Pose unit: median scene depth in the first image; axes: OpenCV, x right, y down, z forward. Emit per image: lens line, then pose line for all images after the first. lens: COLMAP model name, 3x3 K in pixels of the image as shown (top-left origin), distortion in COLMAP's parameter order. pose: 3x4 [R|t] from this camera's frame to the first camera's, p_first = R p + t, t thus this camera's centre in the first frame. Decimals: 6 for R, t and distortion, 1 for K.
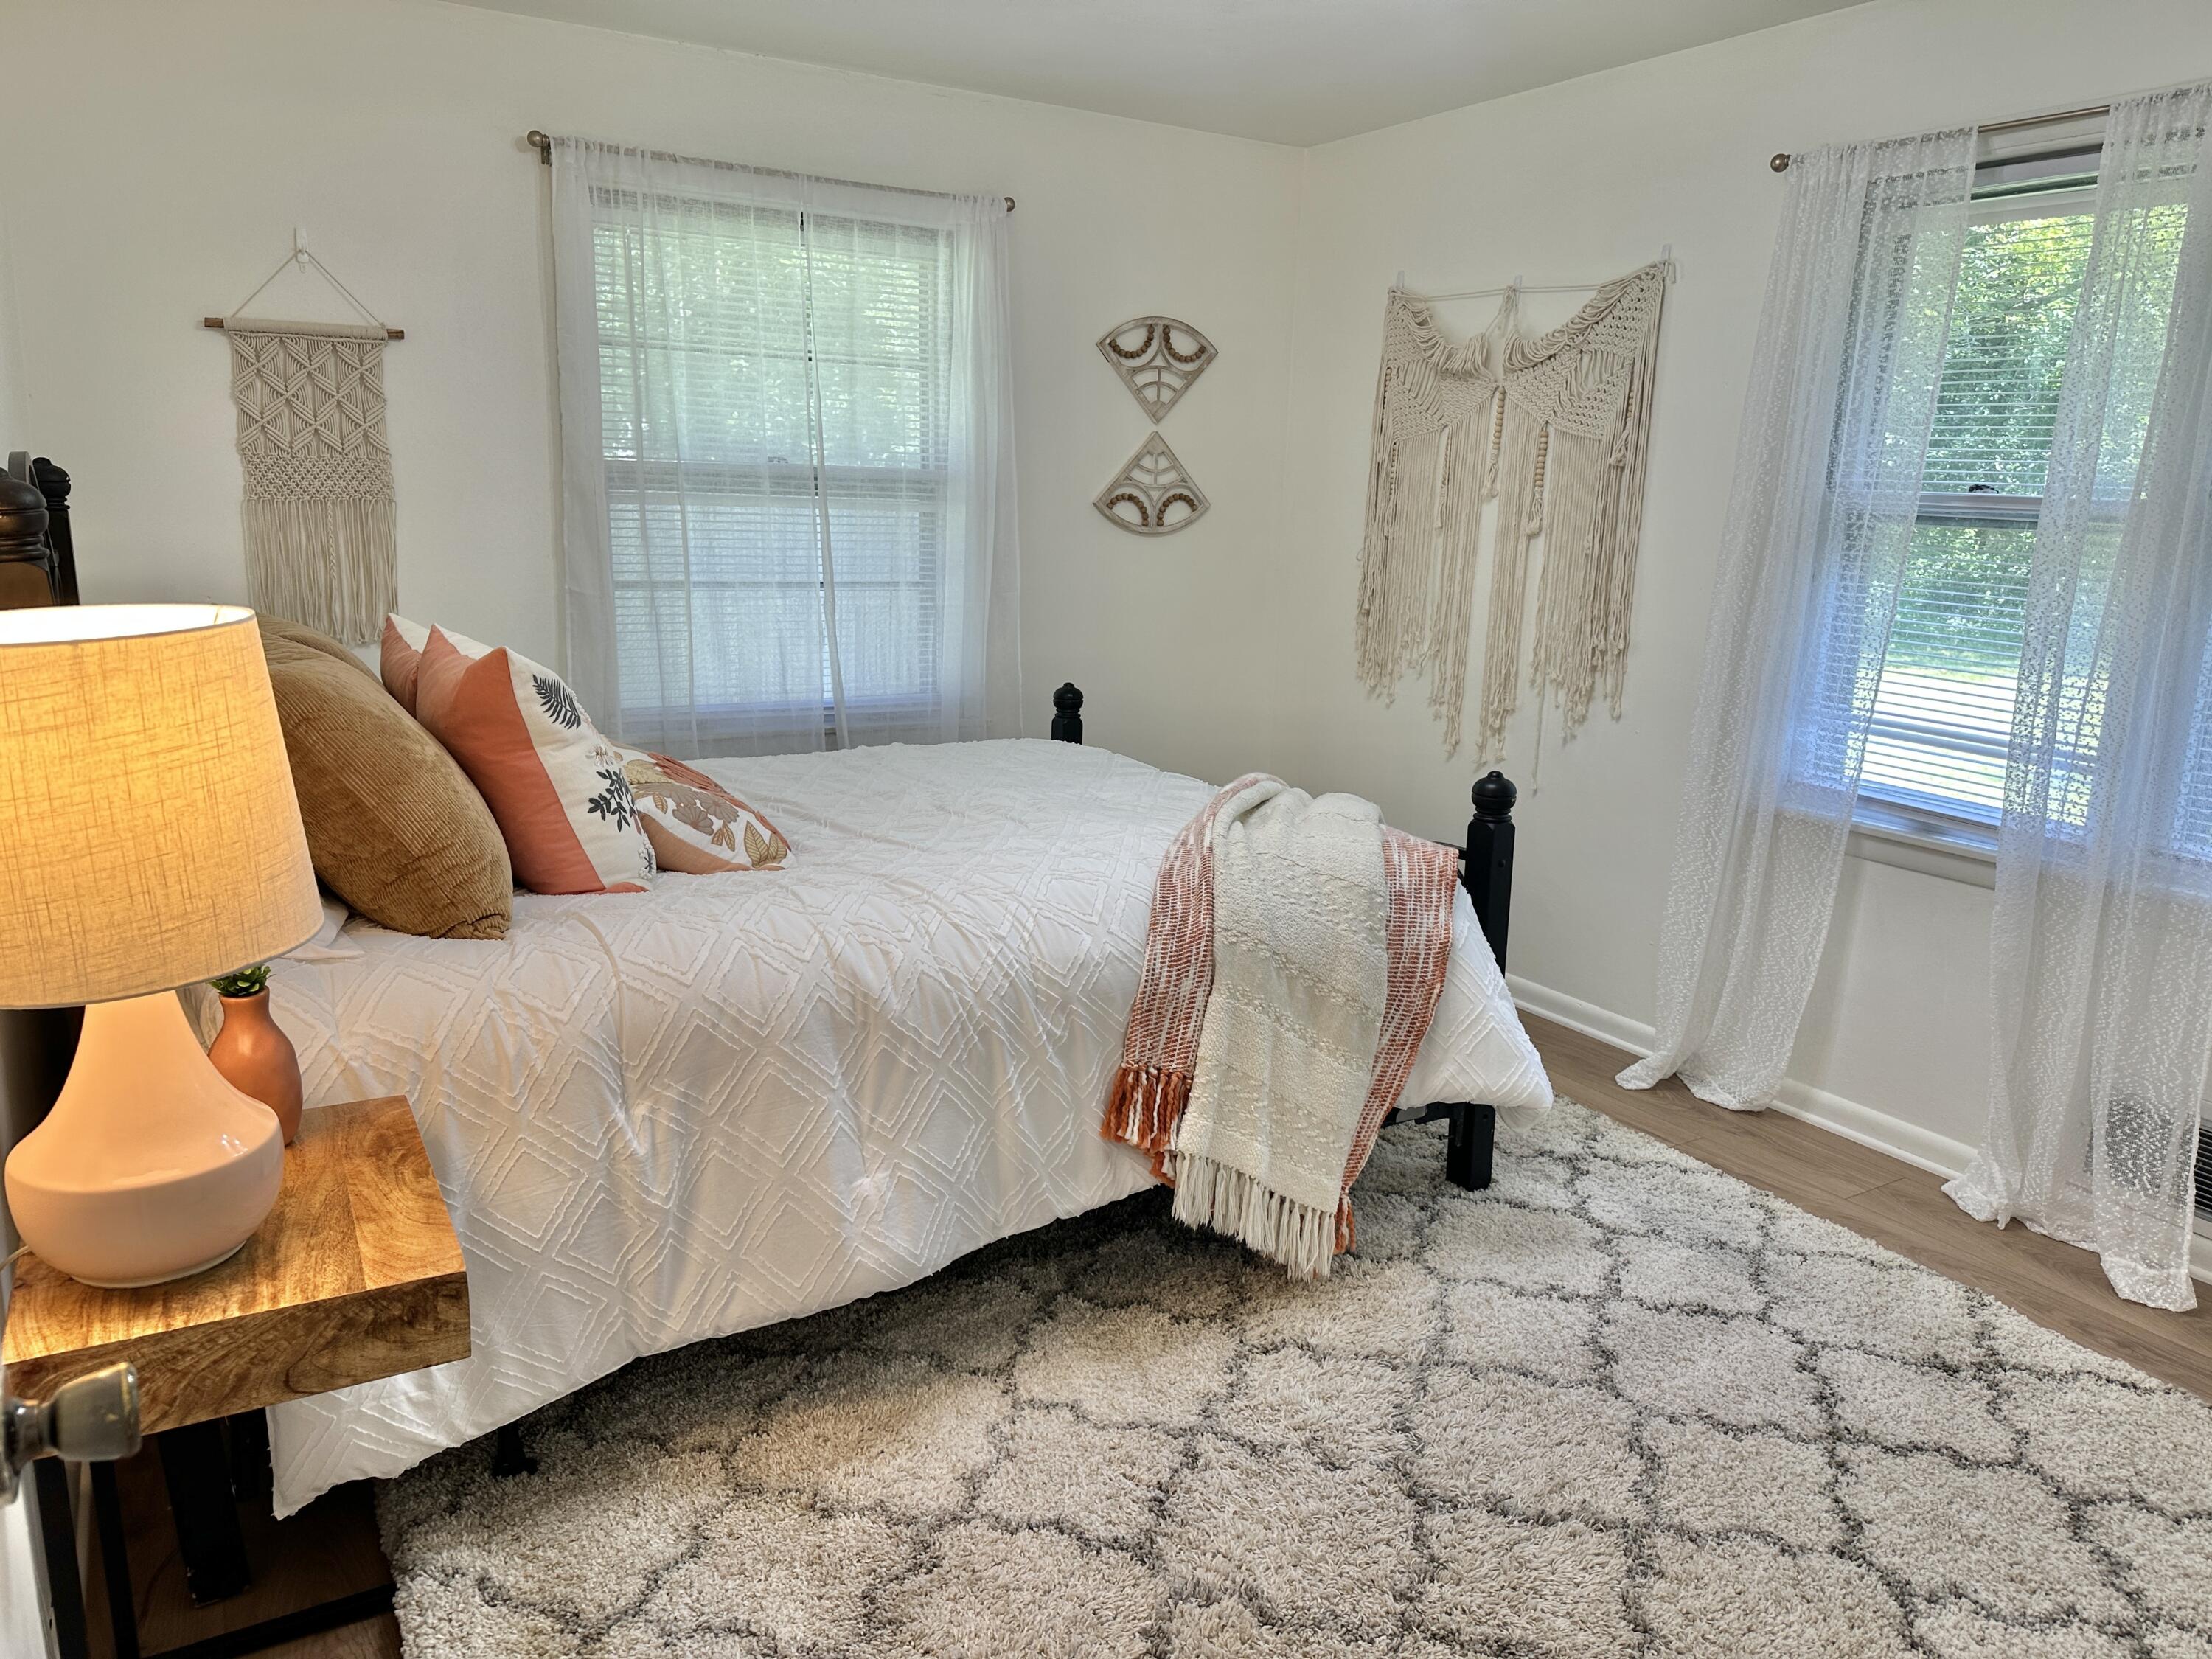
lens RADIAL K [[1589.5, 0, 1078.5], [0, 1589.5, 818.1], [0, 0, 1]] dist [0.010502, -0.003583]
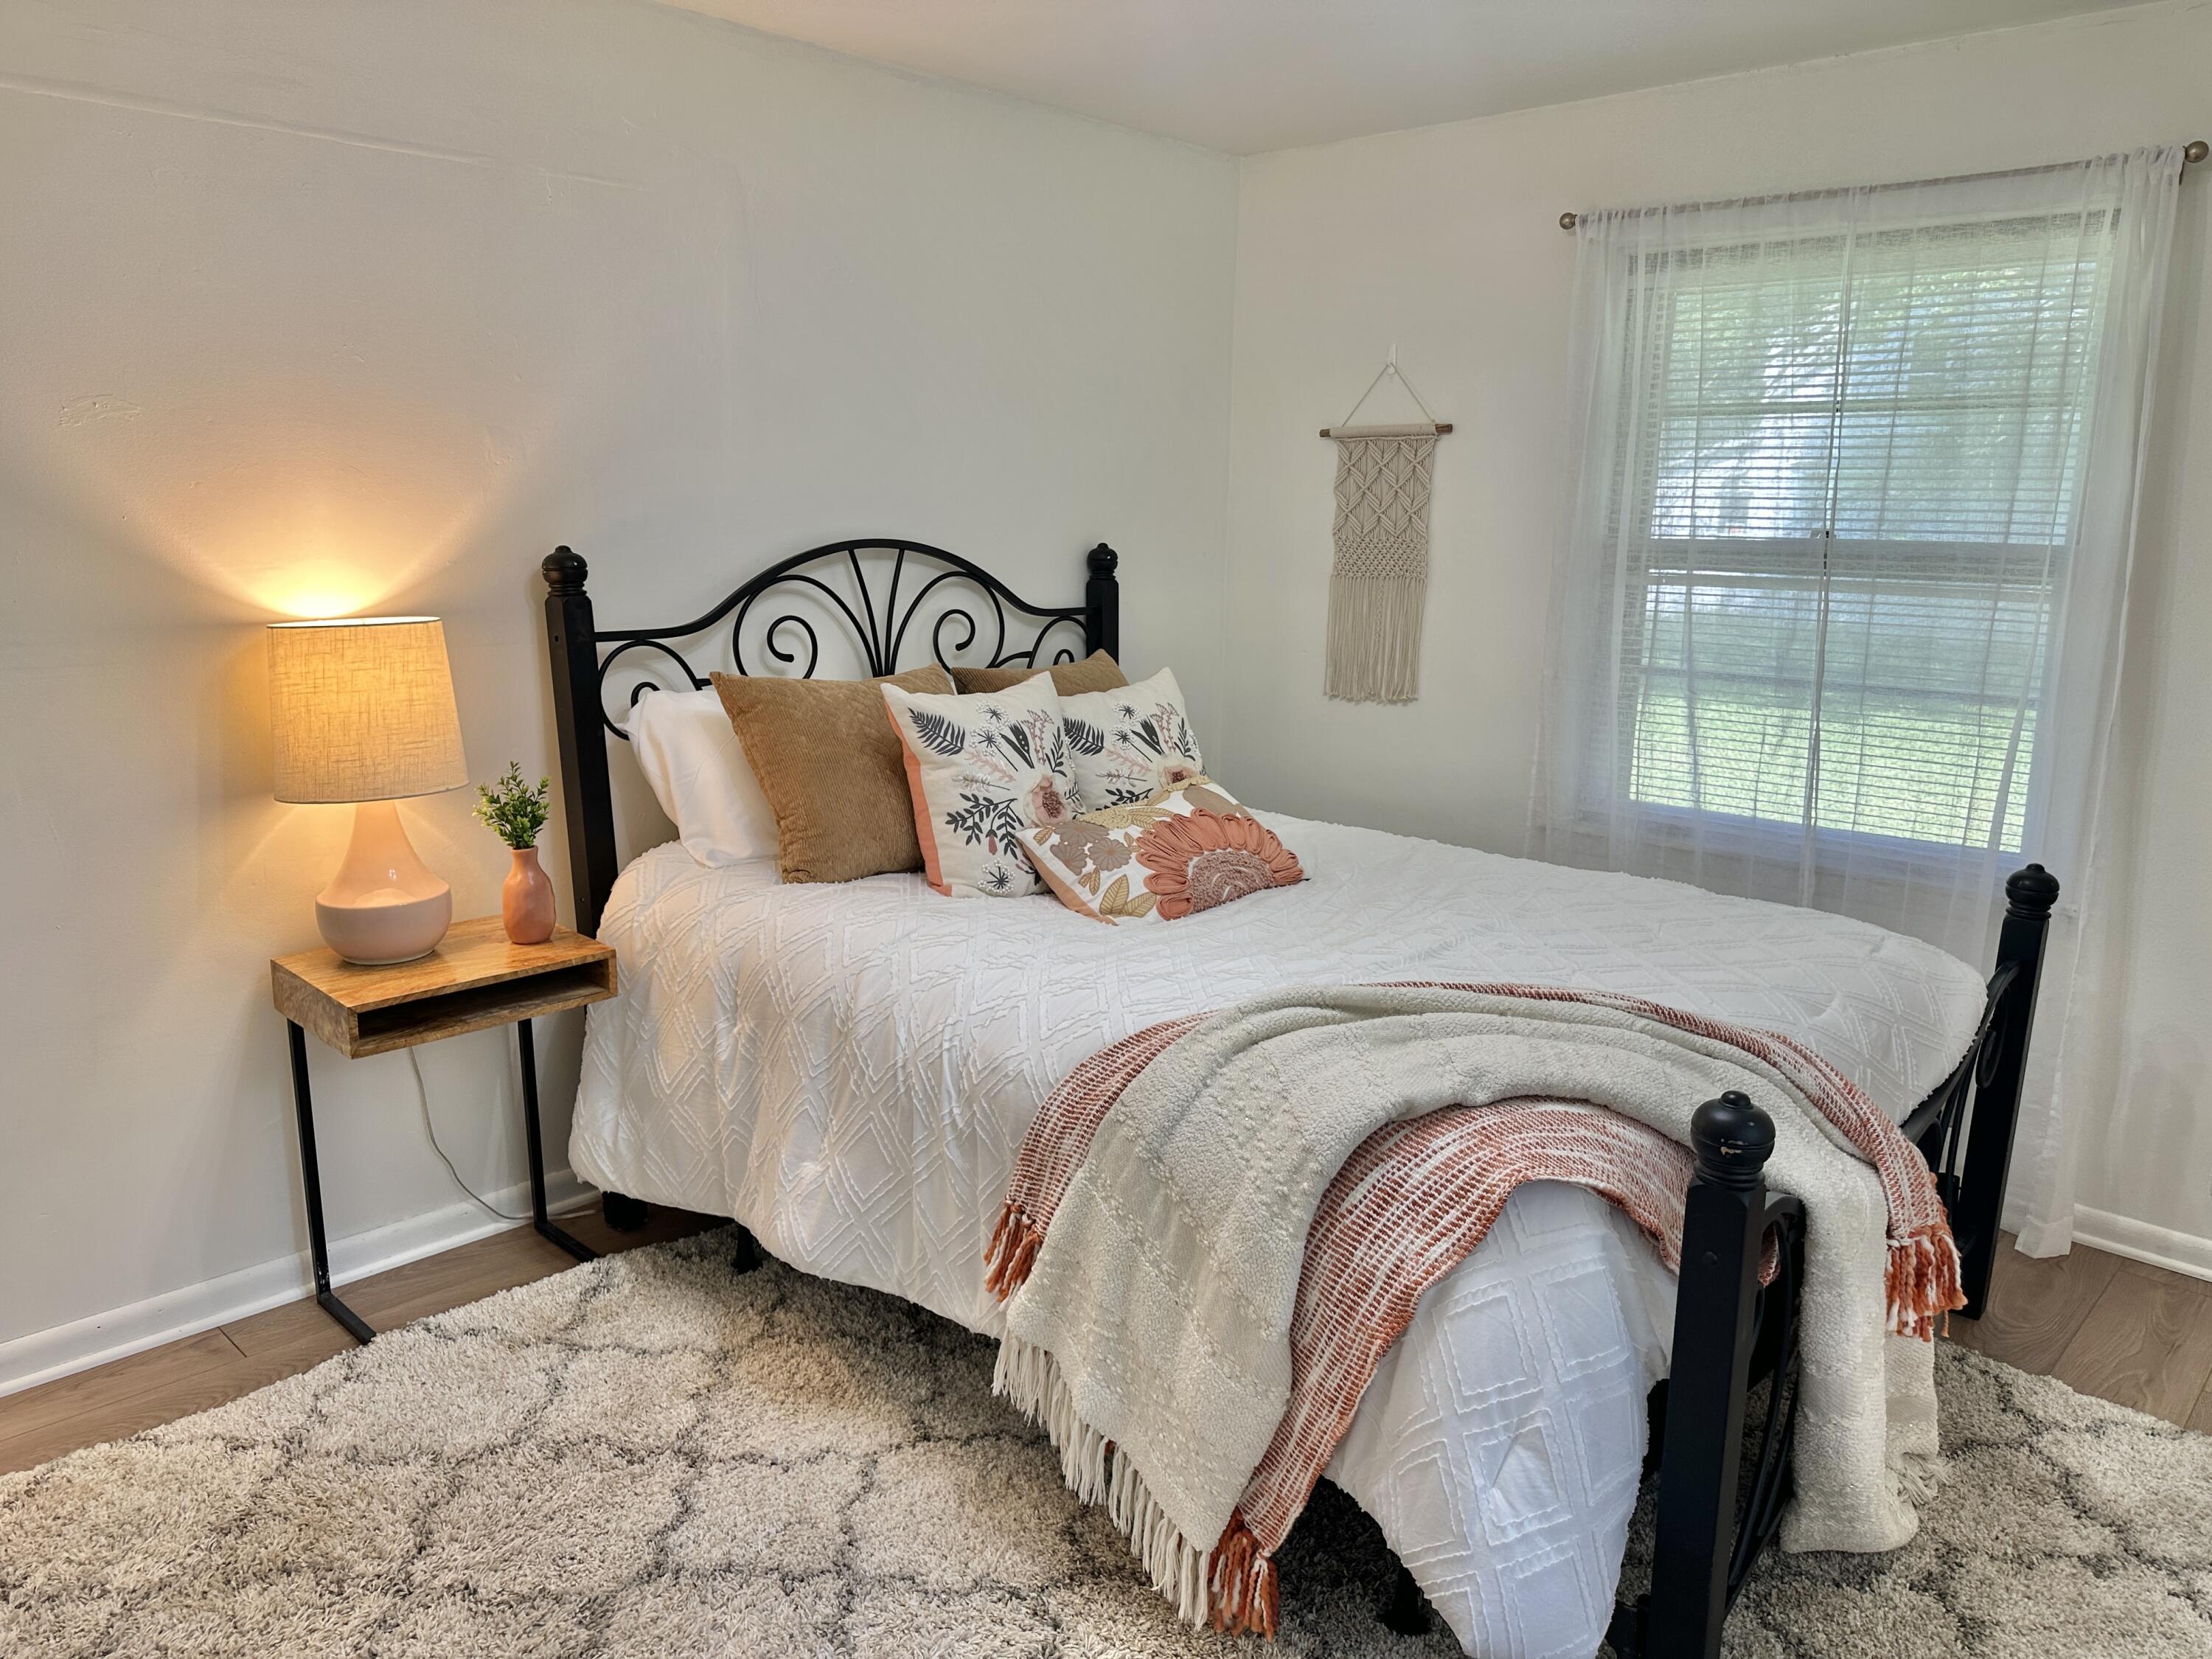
lens RADIAL K [[1523.8, 0, 1101.4], [0, 1523.8, 787.2], [0, 0, 1]] dist [0.105689, -0.205030]
pose [[0.264104, 0.148817, -0.952944, 0.762314], [-0.206289, 0.973877, 0.094914, -0.150625], [0.942175, 0.171515, 0.287904, 0.683810]]
